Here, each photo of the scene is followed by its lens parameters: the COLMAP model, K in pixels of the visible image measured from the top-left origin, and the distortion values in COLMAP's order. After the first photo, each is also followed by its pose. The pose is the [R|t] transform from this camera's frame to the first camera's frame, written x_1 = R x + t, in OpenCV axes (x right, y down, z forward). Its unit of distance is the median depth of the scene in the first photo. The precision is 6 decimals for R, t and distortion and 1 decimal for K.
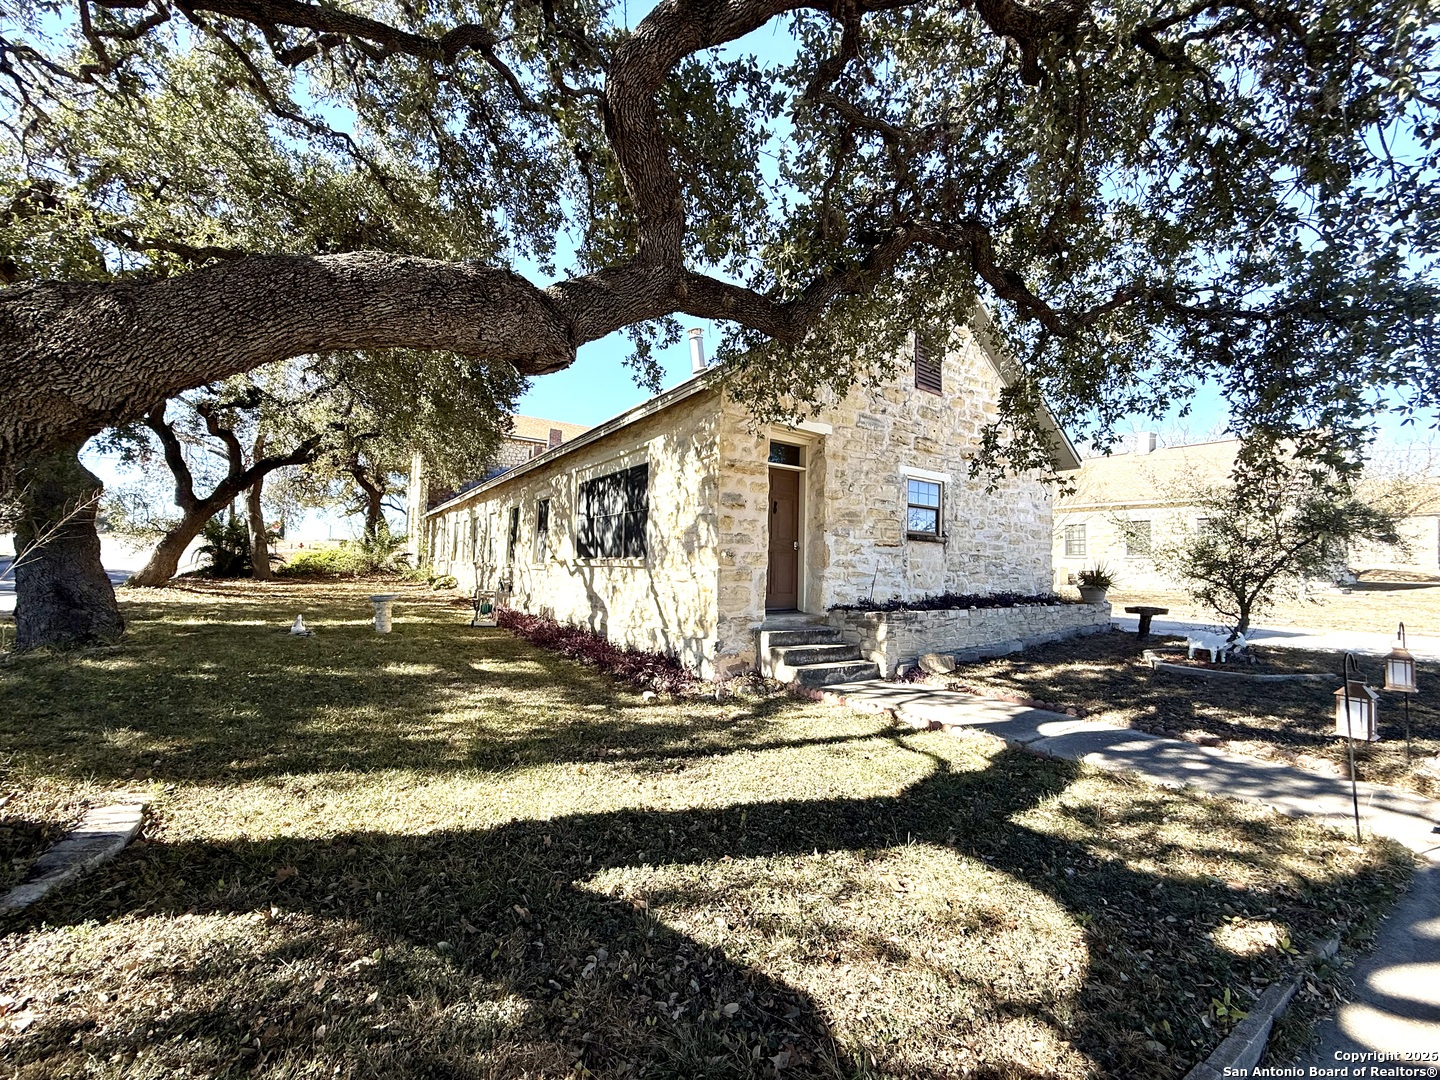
lens RADIAL K [[571.5, 0, 717.0], [0, 571.5, 542.8], [0, 0, 1]] dist [-0.000414, -0.000207]
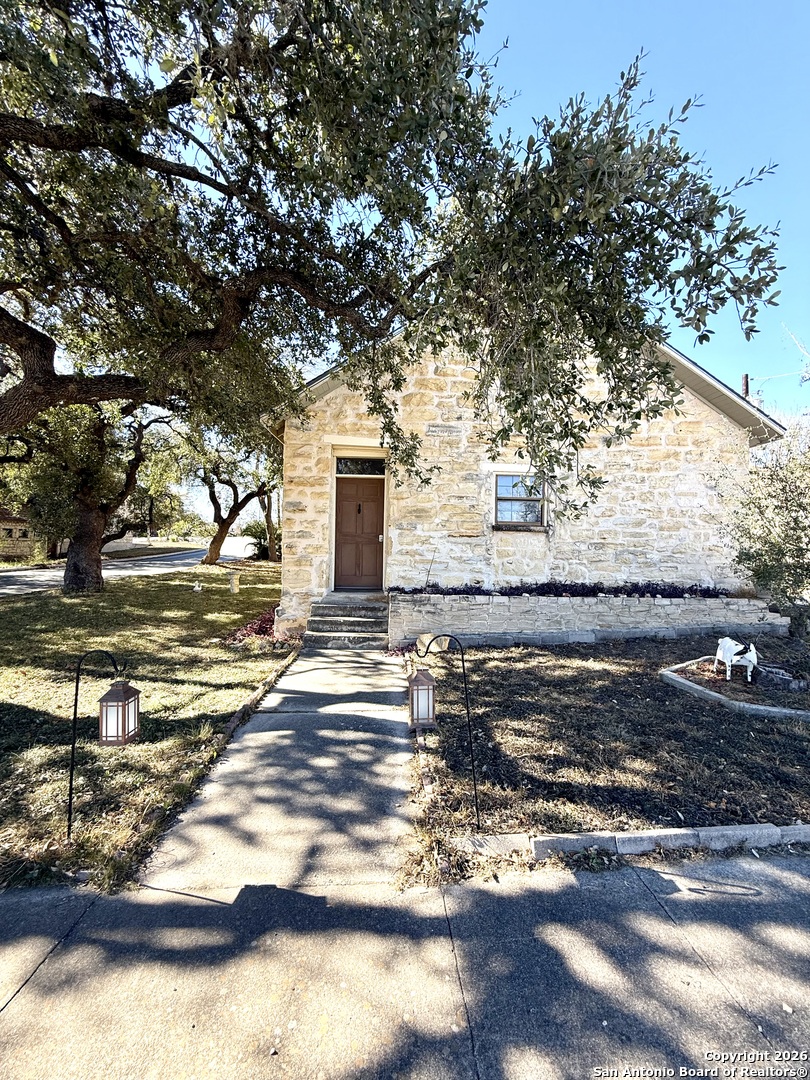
lens RADIAL K [[428.6, 0, 400.8], [0, 428.6, 538.1], [0, 0, 1]] dist [-0.000414, -0.000207]
pose [[0.848220, -0.020191, -0.529259, 0.613637], [0.023955, 0.999713, 0.000254, 0.004822], [0.529102, -0.012894, 0.848460, 0.207299]]
